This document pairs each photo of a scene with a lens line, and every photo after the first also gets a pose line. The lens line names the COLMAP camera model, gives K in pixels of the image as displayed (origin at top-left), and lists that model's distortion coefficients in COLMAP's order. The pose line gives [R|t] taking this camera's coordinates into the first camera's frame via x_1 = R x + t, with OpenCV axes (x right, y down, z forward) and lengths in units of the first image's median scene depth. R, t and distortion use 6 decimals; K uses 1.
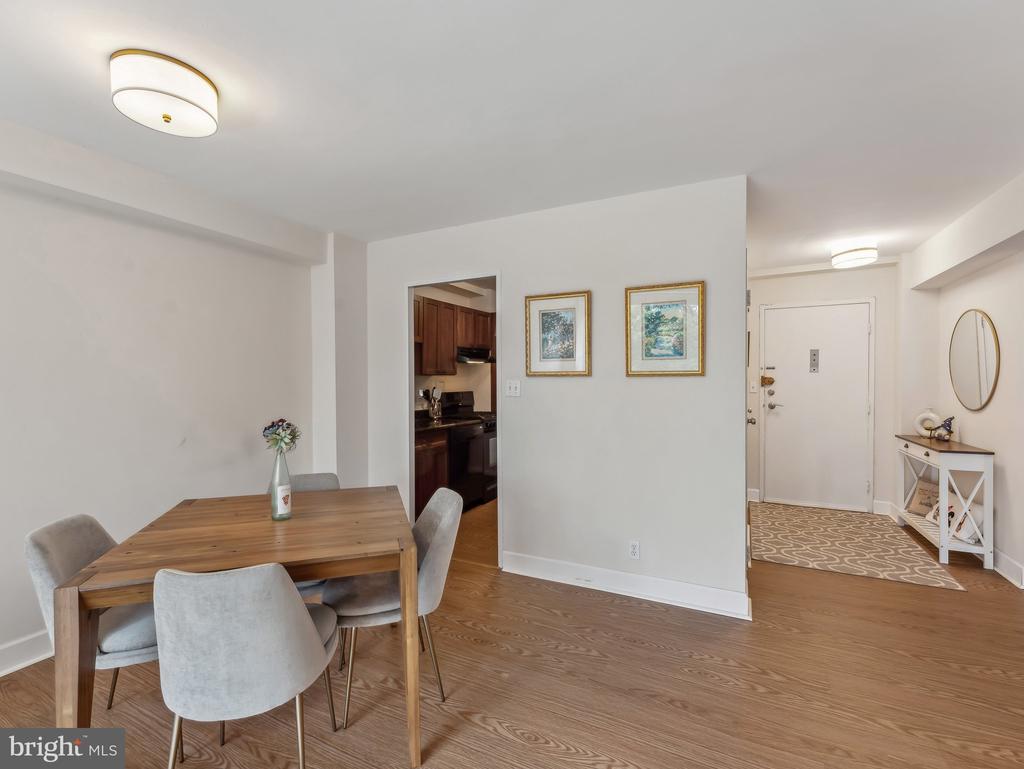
lens RADIAL K [[462.5, 0, 512.4], [0, 462.5, 381.5], [0, 0, 1]] dist [-0.001300, -0.000267]
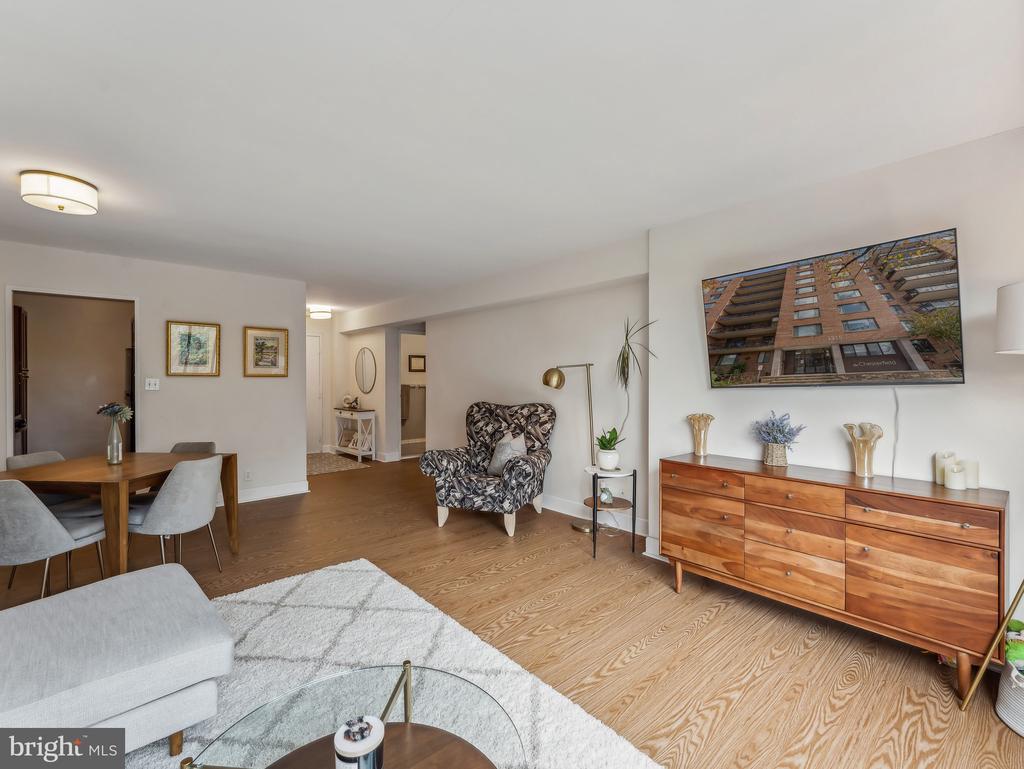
lens RADIAL K [[462.5, 0, 512.4], [0, 462.5, 381.5], [0, 0, 1]] dist [-0.001300, -0.000267]
pose [[0.371988, -0.002108, 0.928235, -0.794996], [0.006016, 0.999982, -0.000139, 0.010987], [-0.928218, 0.005636, 0.371994, -0.474952]]
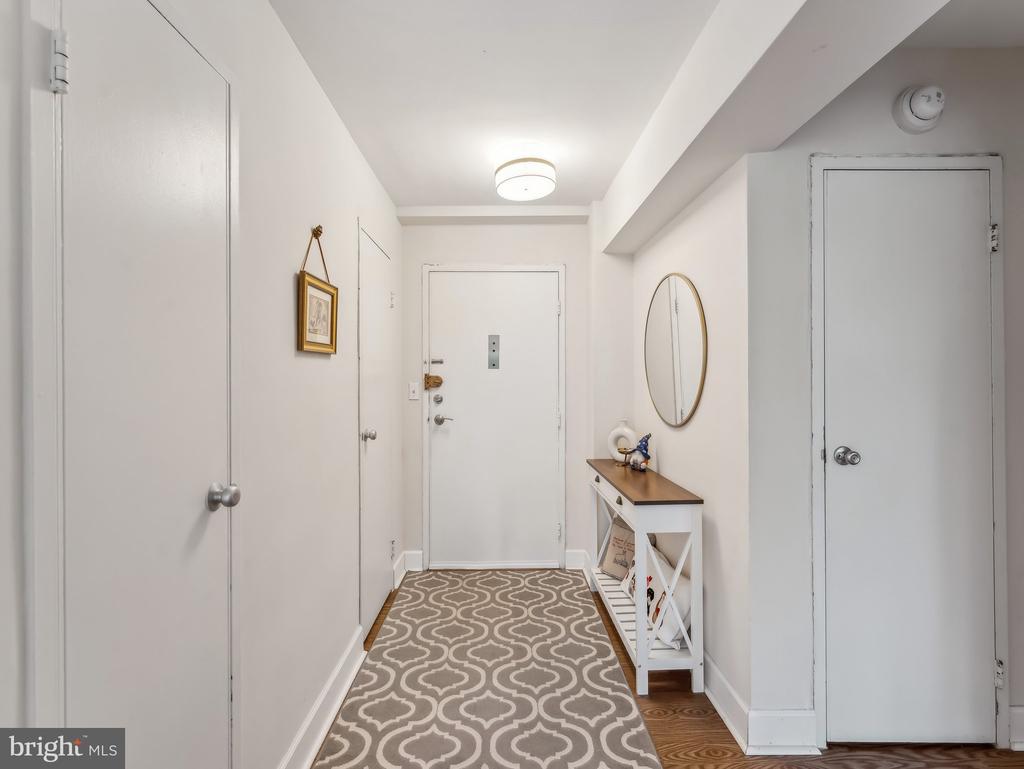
lens RADIAL K [[461.0, 0, 511.5], [0, 461.0, 361.2], [0, 0, 1]] dist [-0.000675, -0.000206]
pose [[0.886276, 0.019361, 0.462753, 0.471758], [-0.001205, 0.999219, -0.039499, -0.005765], [-0.463157, 0.034450, 0.885607, 0.505055]]
